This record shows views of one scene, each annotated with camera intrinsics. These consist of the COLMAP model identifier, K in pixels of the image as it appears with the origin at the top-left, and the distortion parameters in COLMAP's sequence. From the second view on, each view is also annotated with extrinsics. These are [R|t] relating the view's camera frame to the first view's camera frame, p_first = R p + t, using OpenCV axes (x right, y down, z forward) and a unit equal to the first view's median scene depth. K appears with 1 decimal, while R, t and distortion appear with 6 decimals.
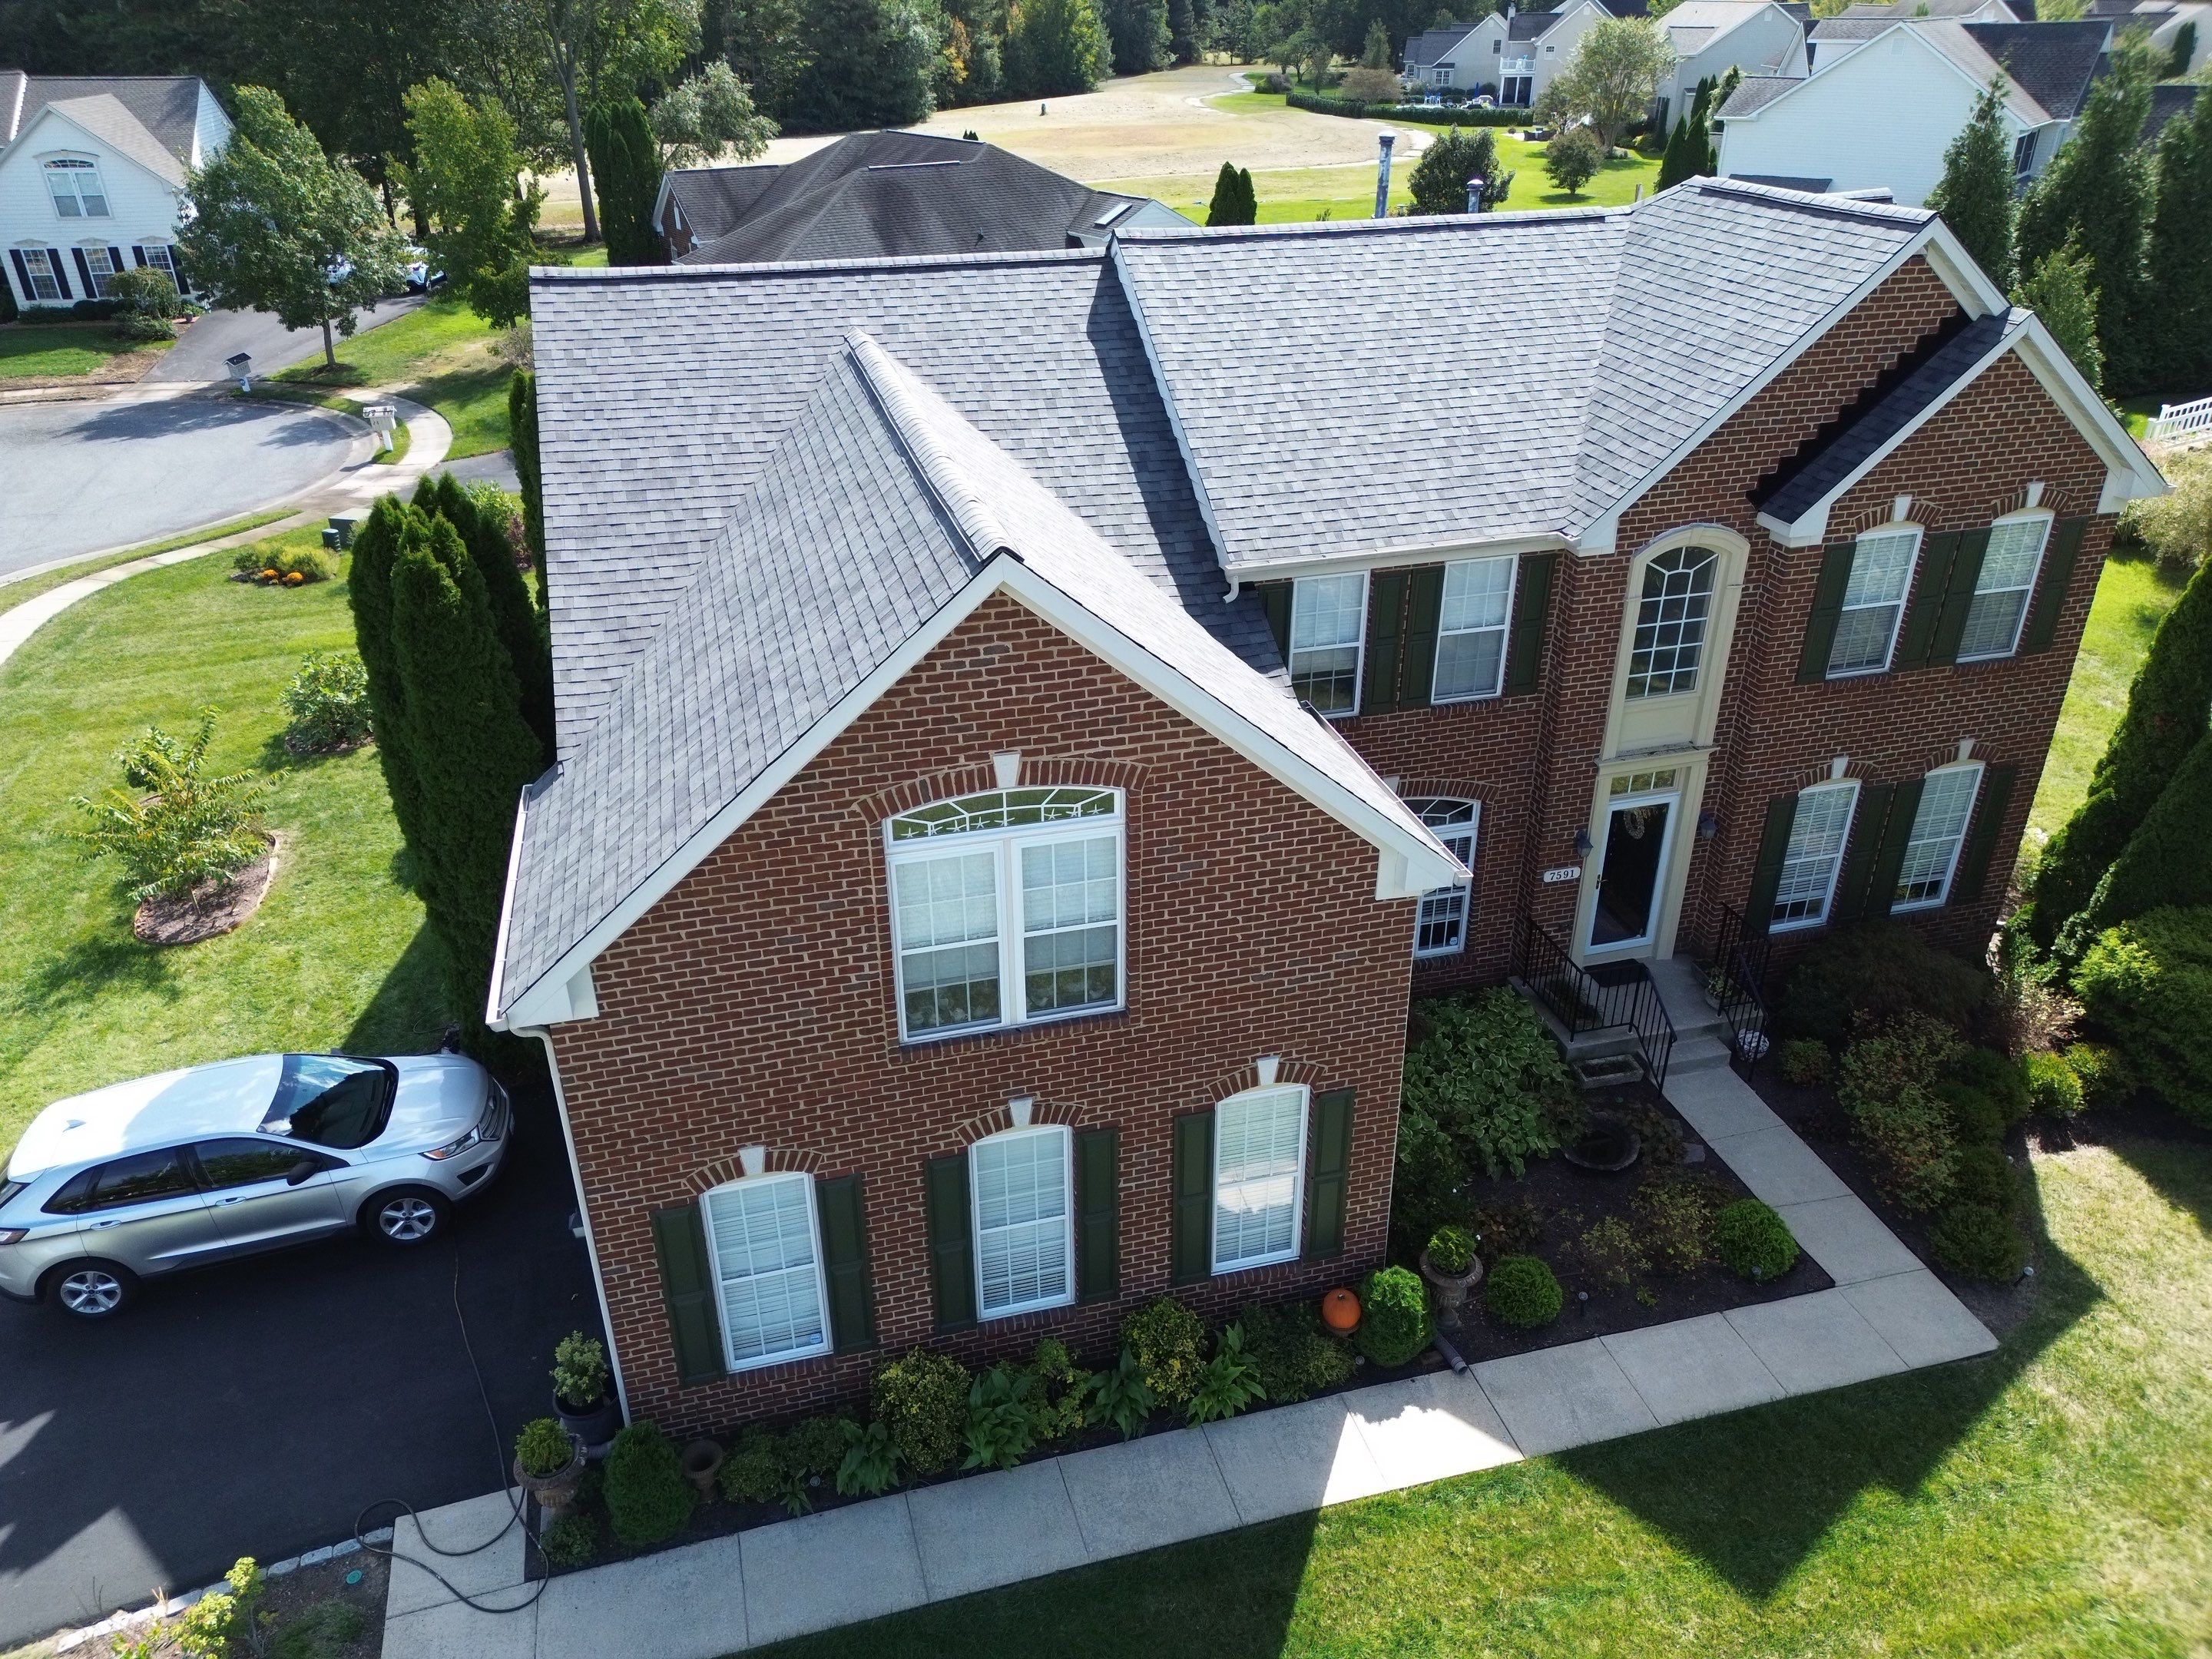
lens RADIAL K [[1554.5, 0, 1108.5], [0, 1554.5, 827.5], [0, 0, 1]] dist [0.004996, 0.001039]
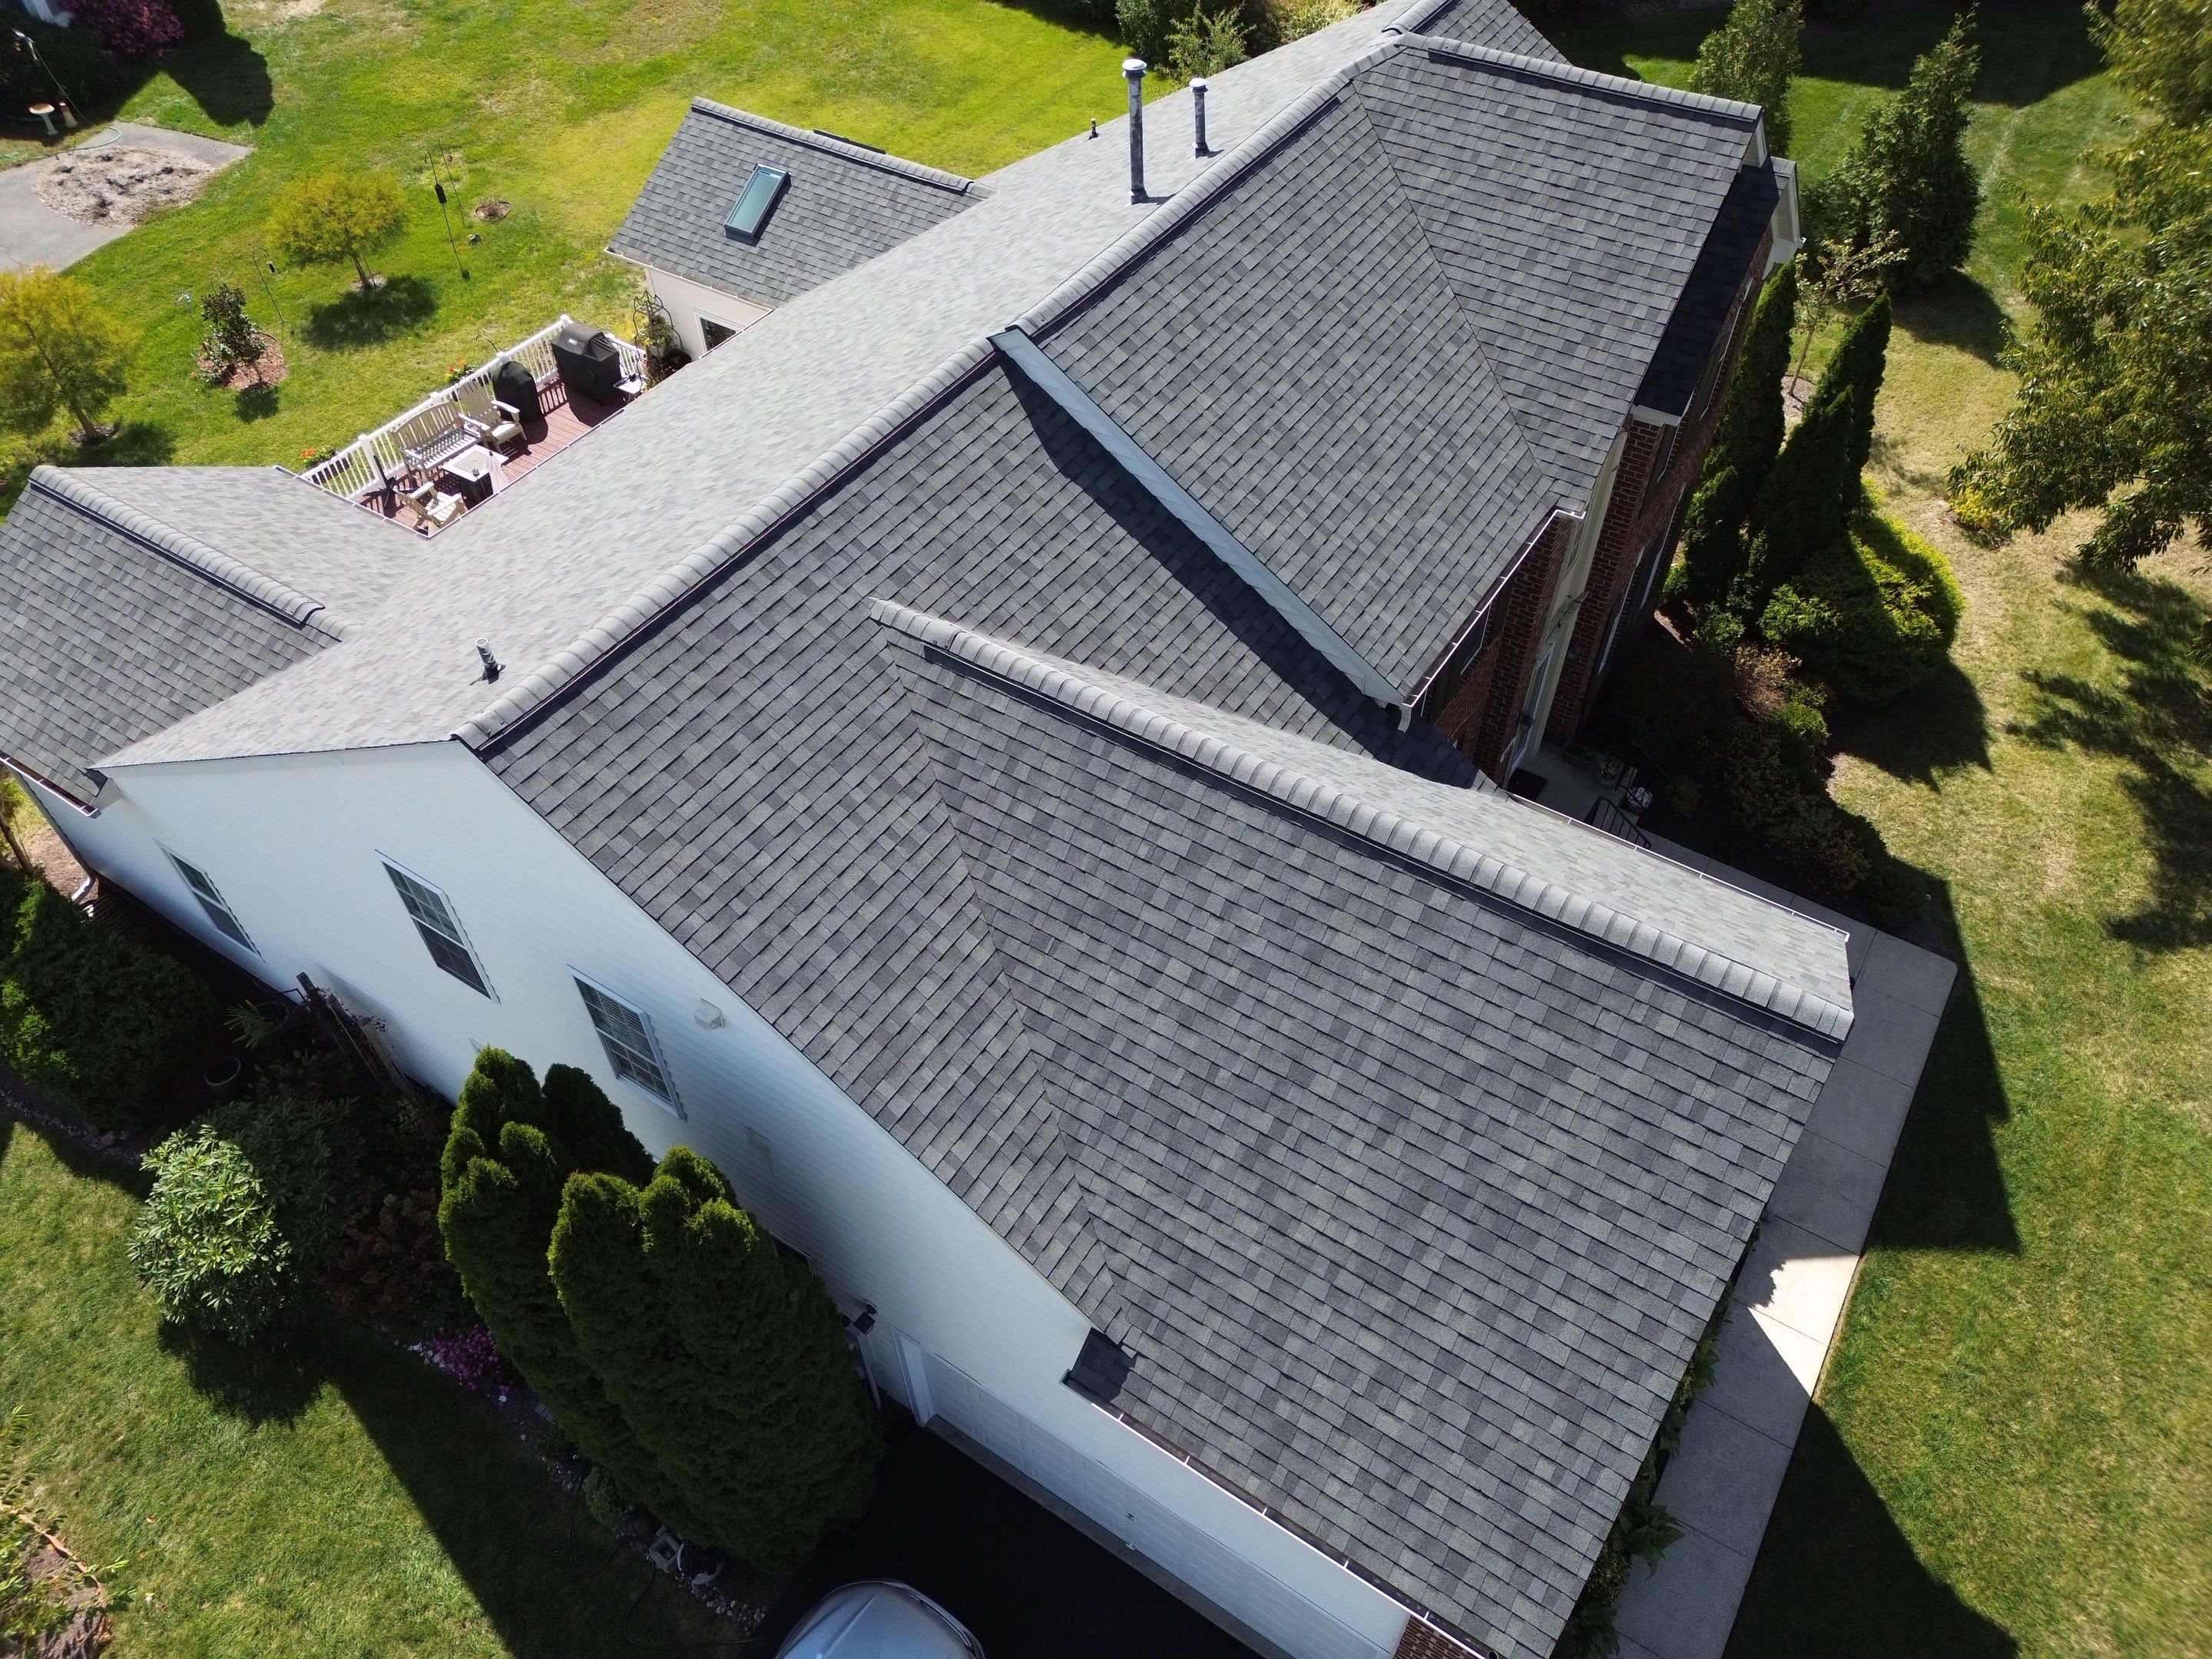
lens RADIAL K [[1554.5, 0, 1104.7], [0, 1554.5, 830.0], [0, 0, 1]] dist [0.004996, 0.001039]
pose [[0.740824, -0.495663, 0.453319, -0.513050], [0.321389, 0.854184, 0.408752, -0.532237], [-0.589821, -0.157121, 0.792101, 0.326512]]
